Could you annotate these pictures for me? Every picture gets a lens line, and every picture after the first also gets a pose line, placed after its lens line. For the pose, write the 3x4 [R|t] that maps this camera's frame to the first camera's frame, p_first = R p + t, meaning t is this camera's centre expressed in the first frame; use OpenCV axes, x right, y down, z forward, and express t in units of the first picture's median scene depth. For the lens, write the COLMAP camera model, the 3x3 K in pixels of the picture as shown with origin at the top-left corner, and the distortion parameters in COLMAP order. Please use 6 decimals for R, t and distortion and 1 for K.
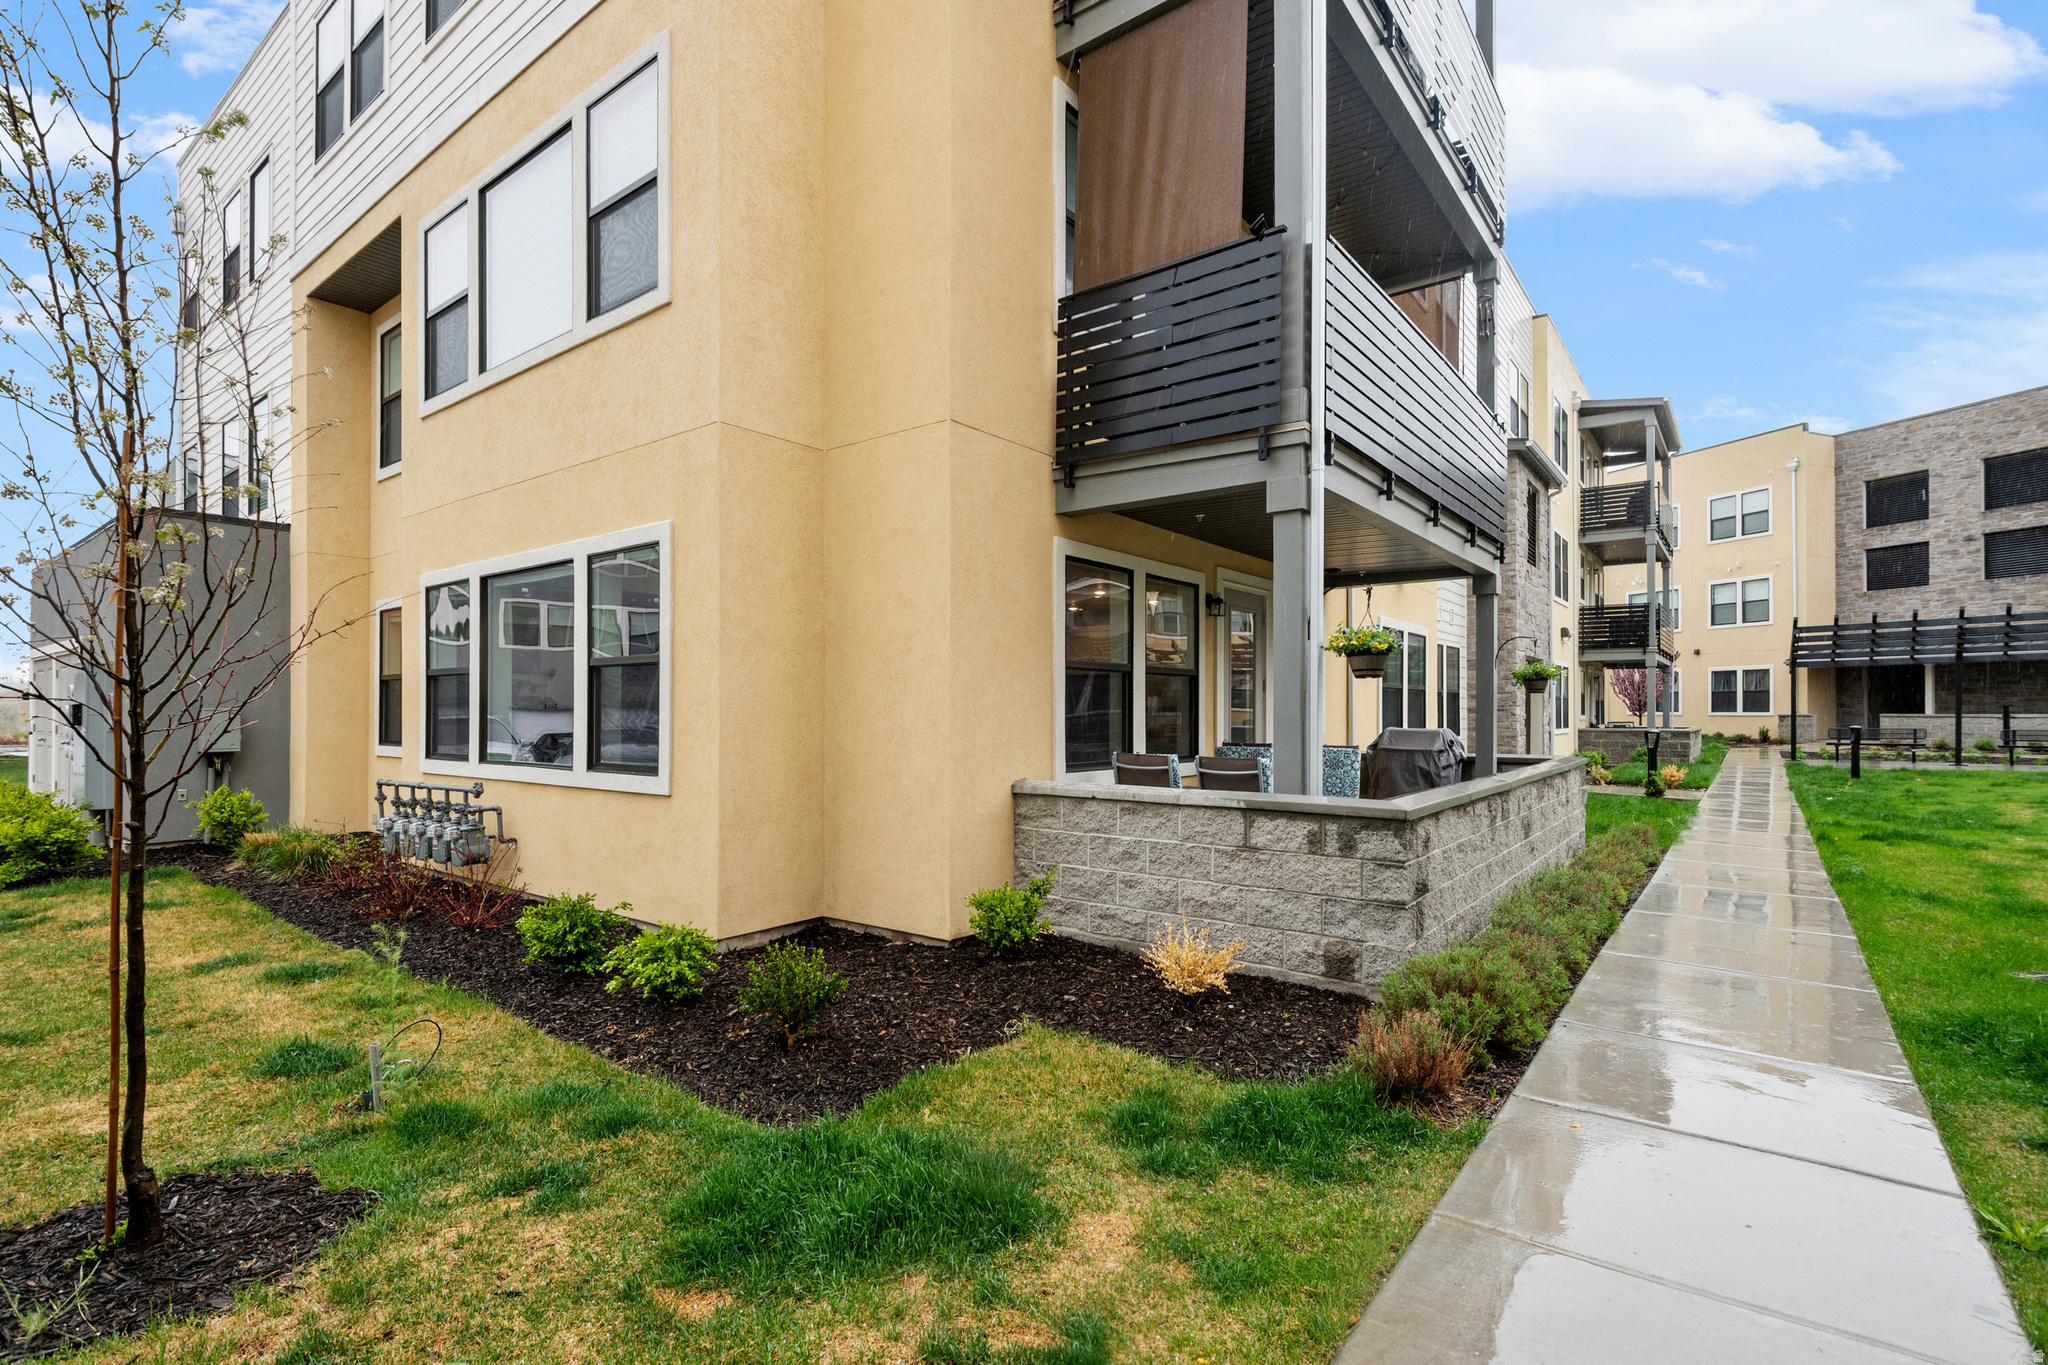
lens RADIAL K [[947.4, 0, 1023.1], [0, 947.4, 711.7], [0, 0, 1]] dist [-0.000160, -0.000056]
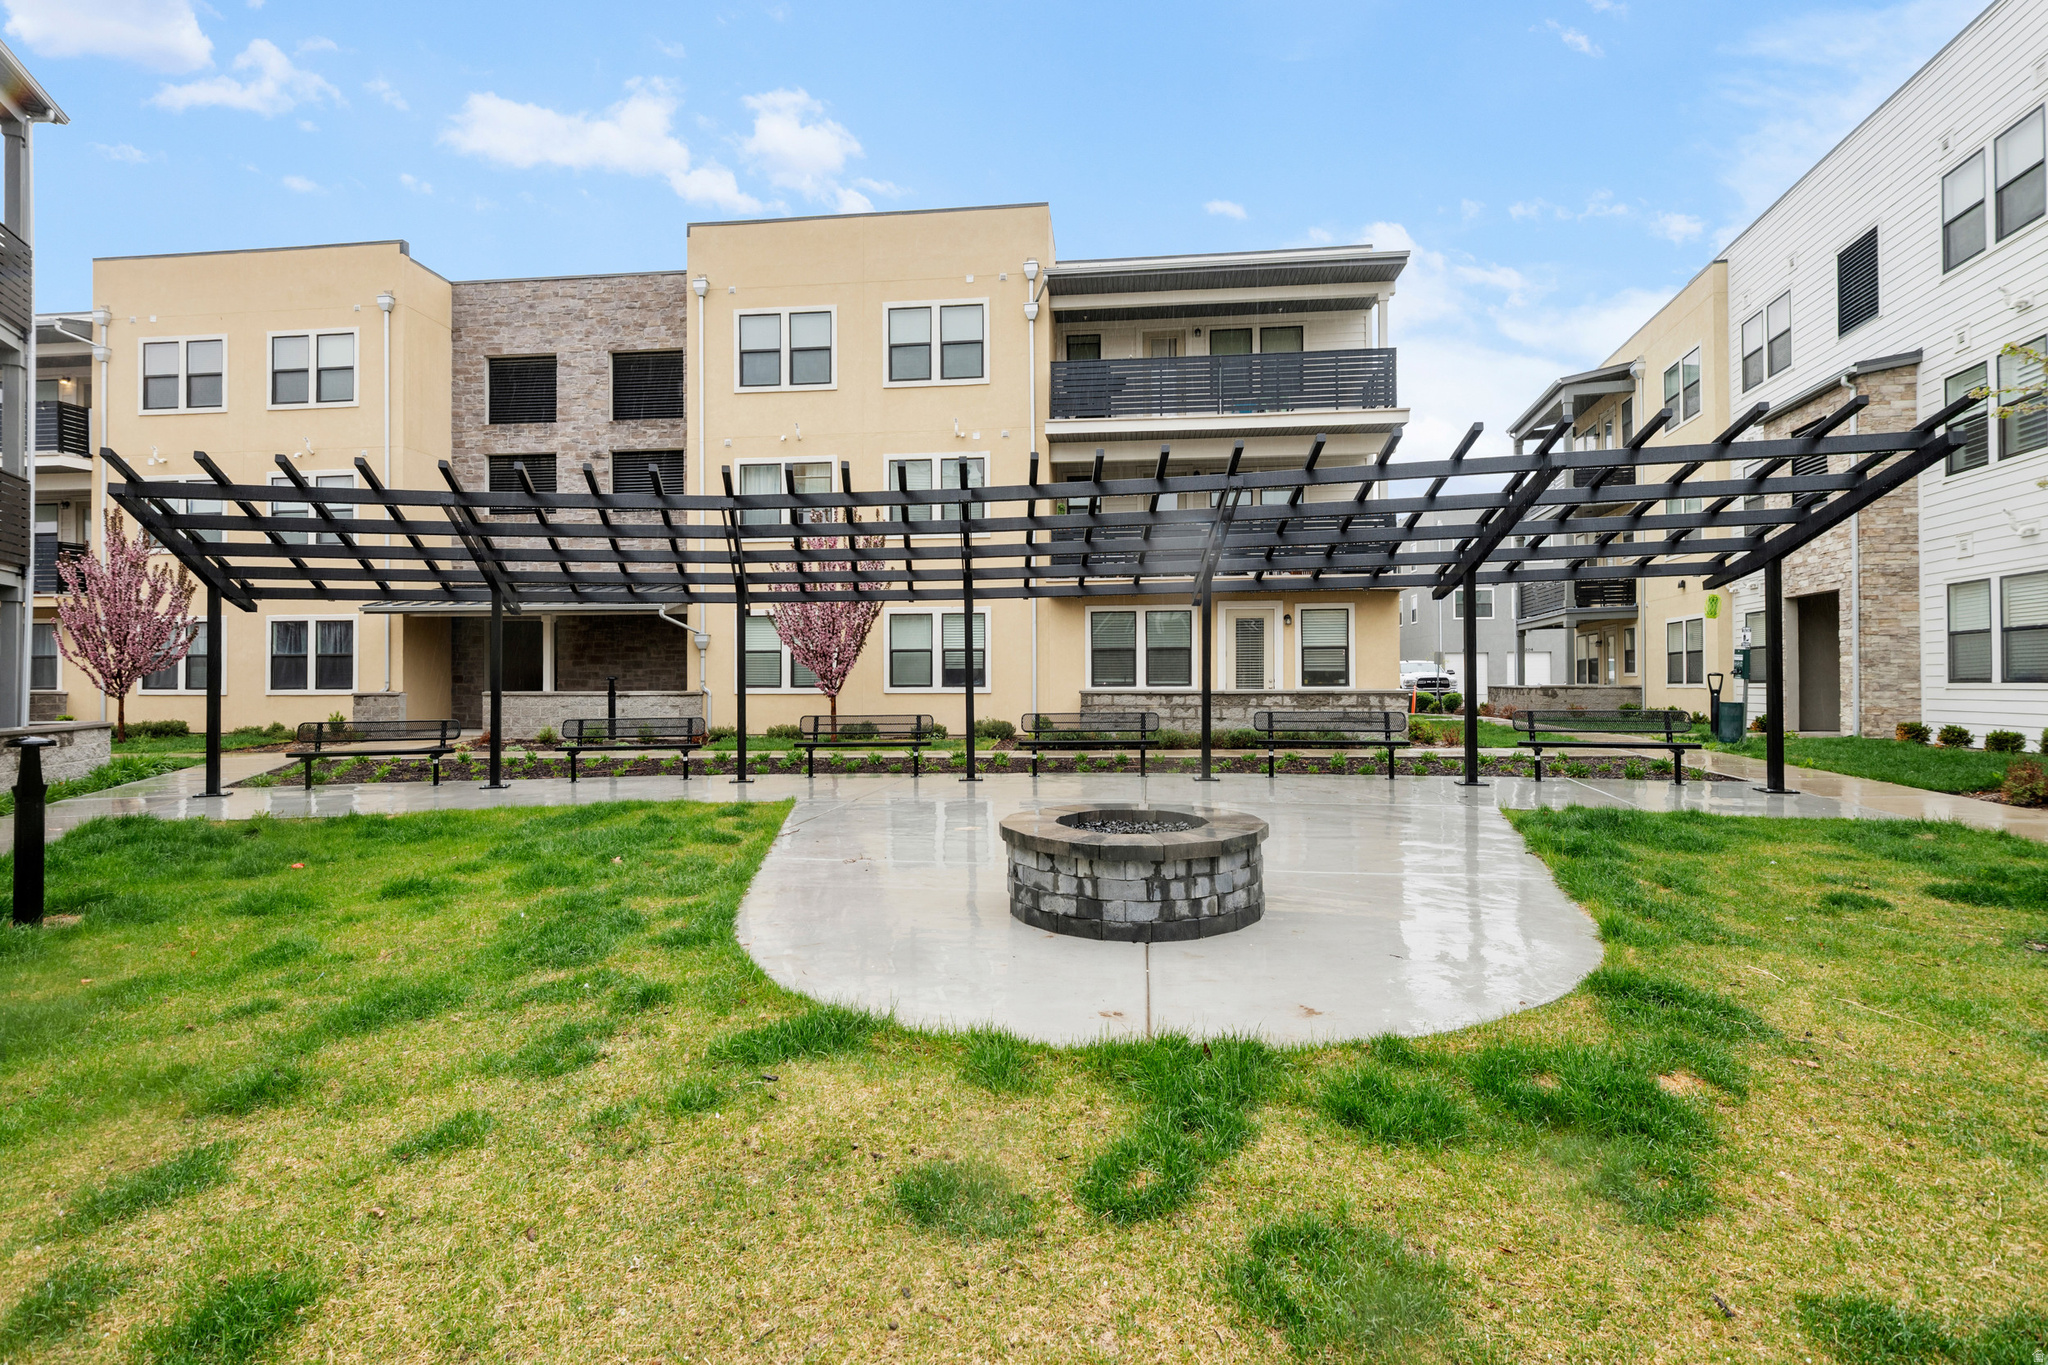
lens RADIAL K [[947.4, 0, 1024.0], [0, 947.4, 681.0], [0, 0, 1]] dist [-0.000160, -0.000056]
pose [[0.451768, 0.005287, 0.892120, 0.467674], [0.001102, 0.999978, -0.006485, -0.000649], [-0.892135, 0.003913, 0.451752, 0.351082]]
